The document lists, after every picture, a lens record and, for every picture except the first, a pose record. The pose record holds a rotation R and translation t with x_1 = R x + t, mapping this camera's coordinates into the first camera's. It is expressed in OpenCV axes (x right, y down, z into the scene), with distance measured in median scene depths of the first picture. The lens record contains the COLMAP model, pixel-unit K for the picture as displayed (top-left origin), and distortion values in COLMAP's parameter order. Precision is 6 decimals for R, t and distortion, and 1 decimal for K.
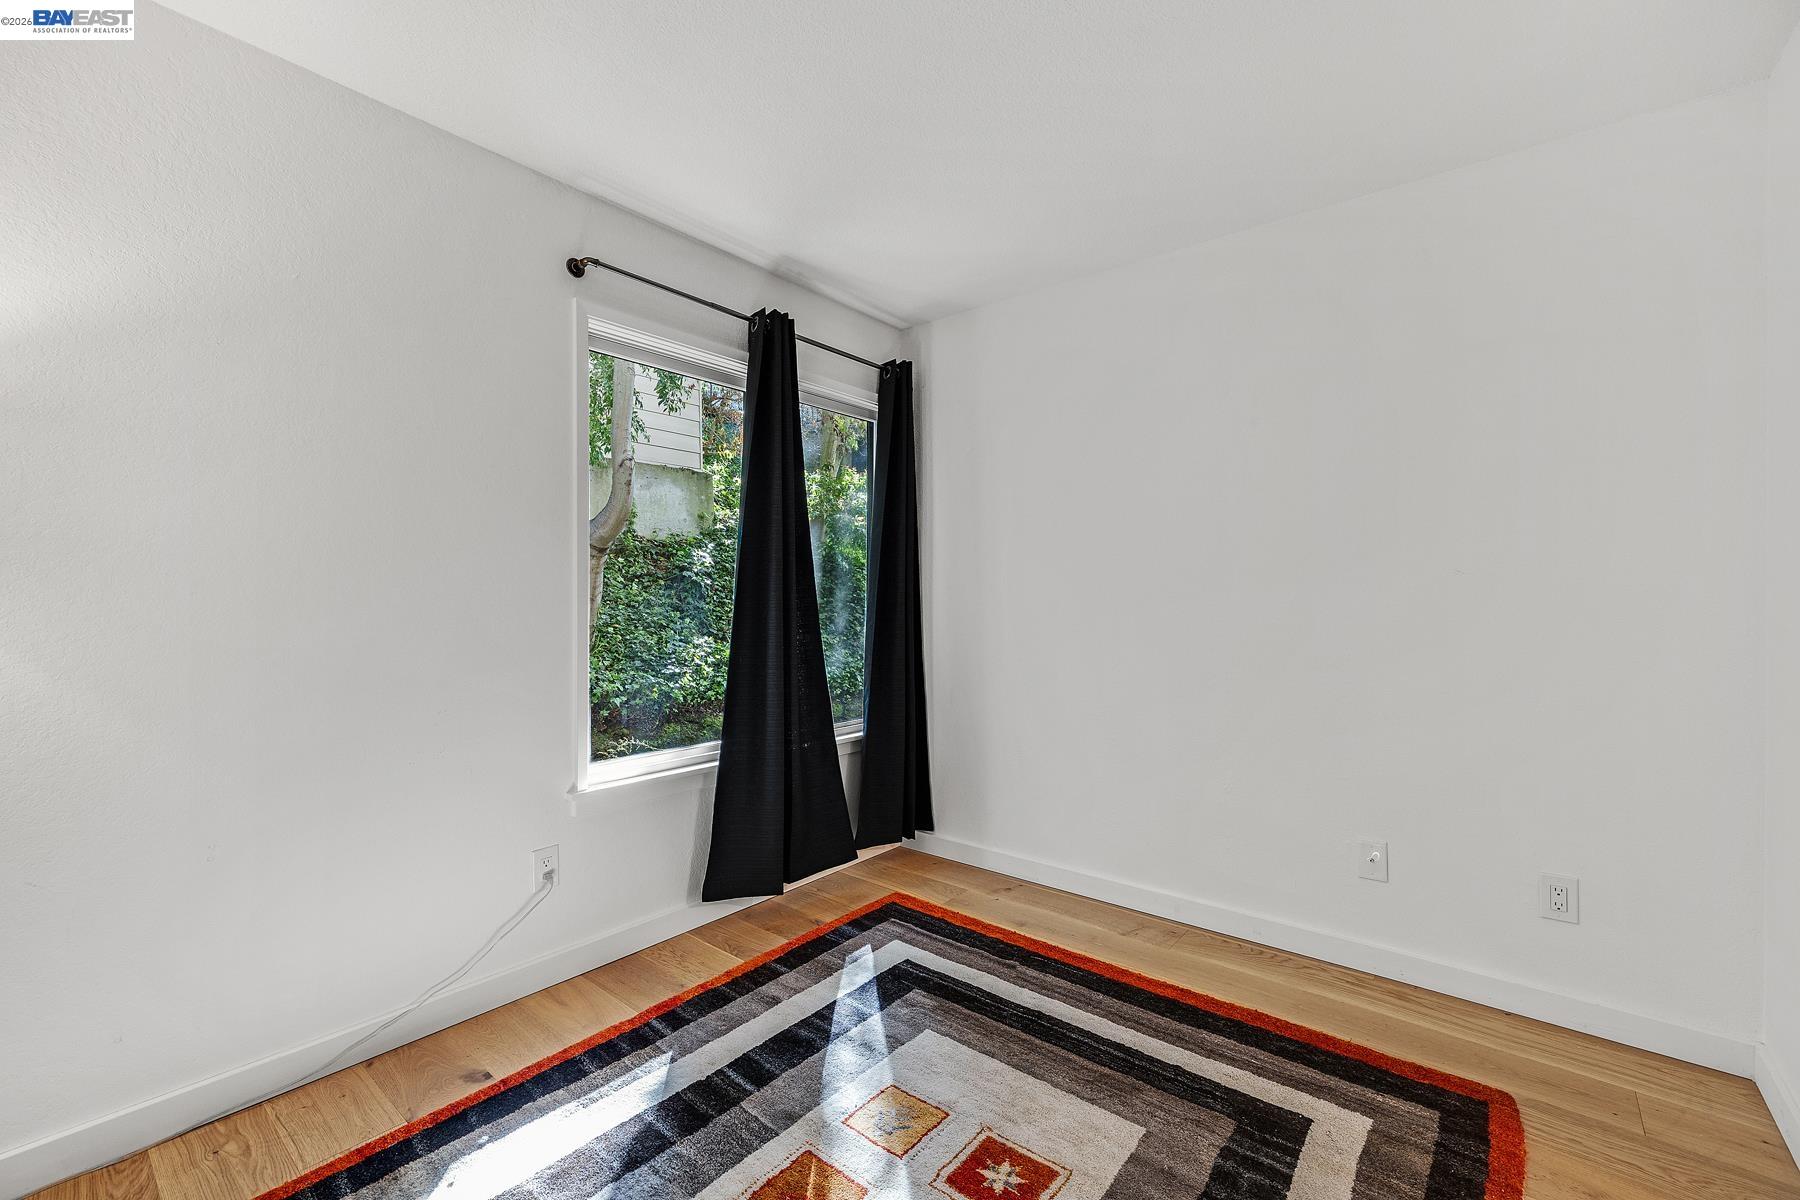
lens RADIAL K [[759.9, 0, 895.3], [0, 759.9, 599.2], [0, 0, 1]] dist [-0.003414, -0.000017]
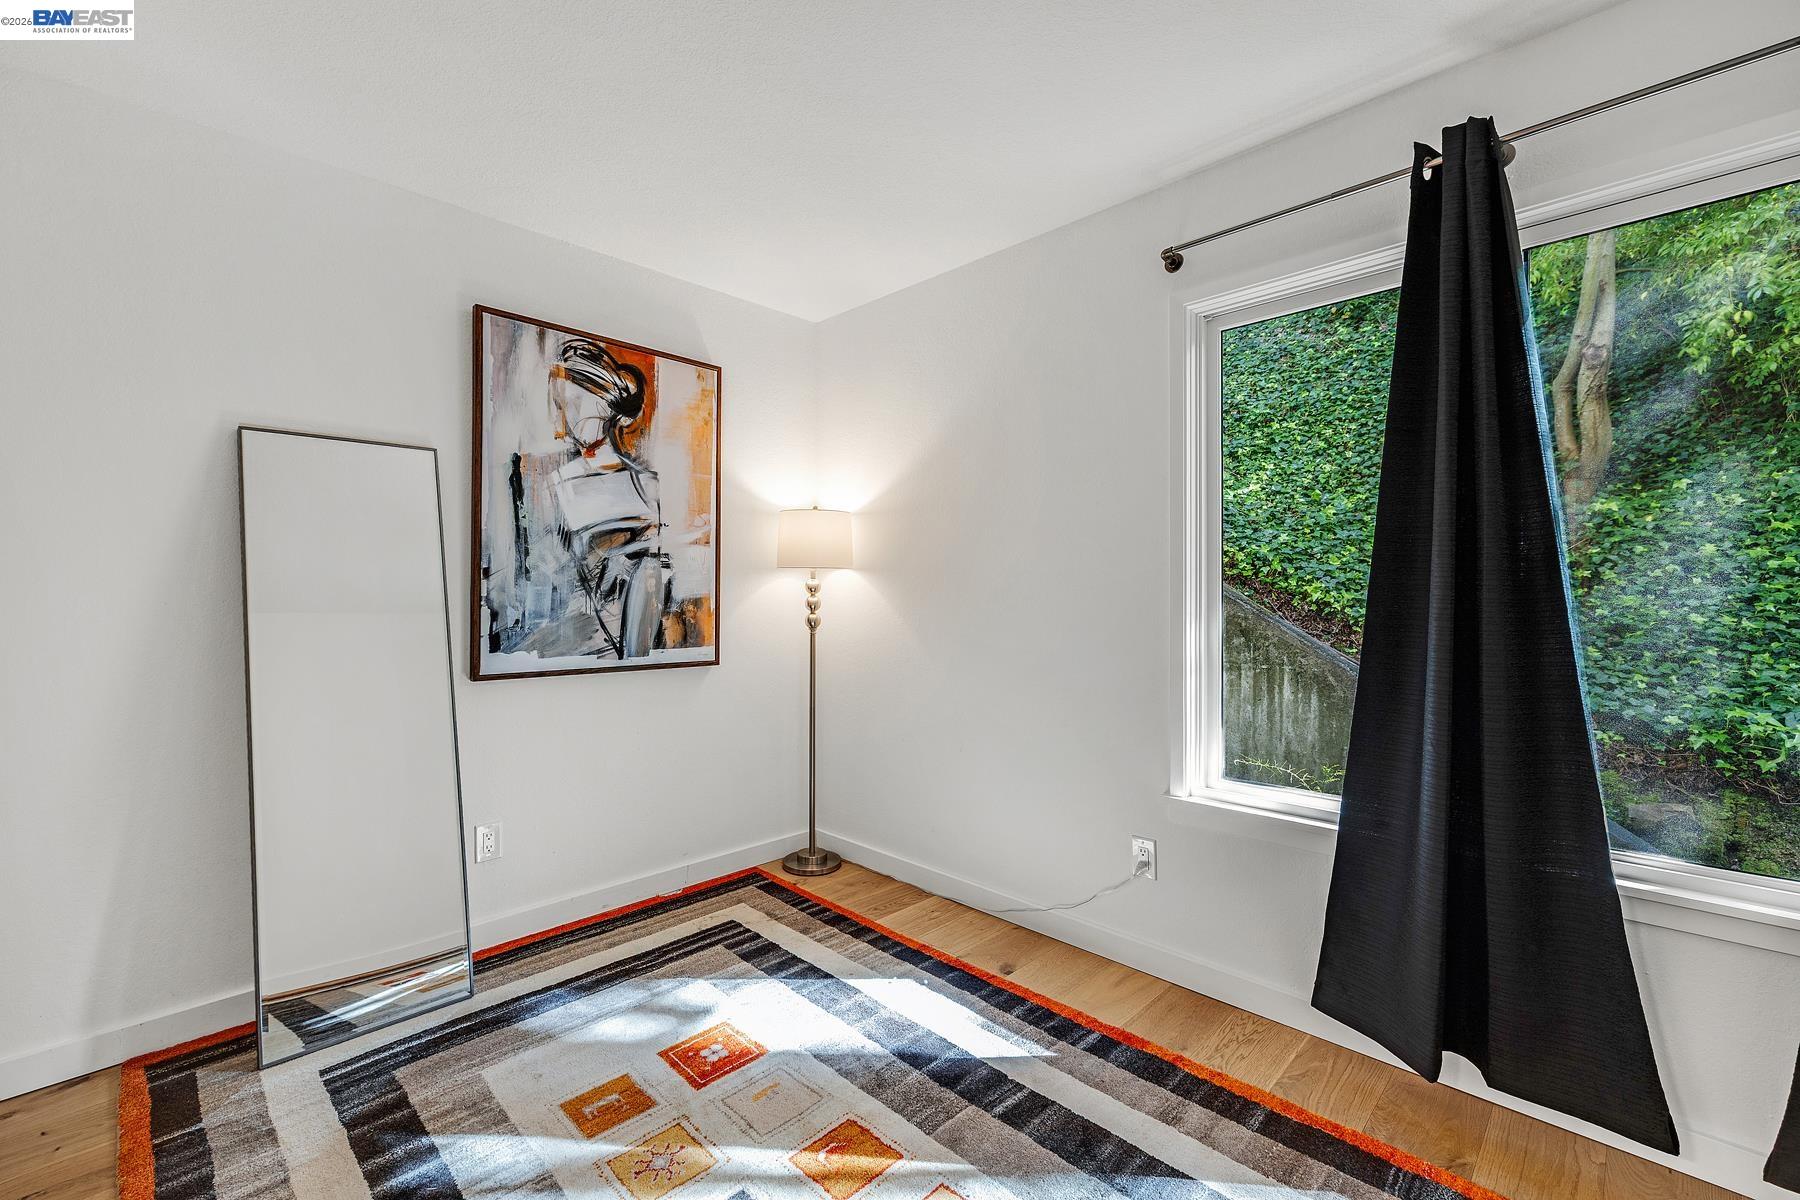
lens RADIAL K [[759.9, 0, 898.2], [0, 759.9, 598.0], [0, 0, 1]] dist [-0.003414, -0.000017]
pose [[-0.099364, 0.000432, -0.995051, 0.675539], [-0.004589, 0.999989, 0.000892, -0.000708], [0.995041, 0.004655, -0.099361, 0.848743]]
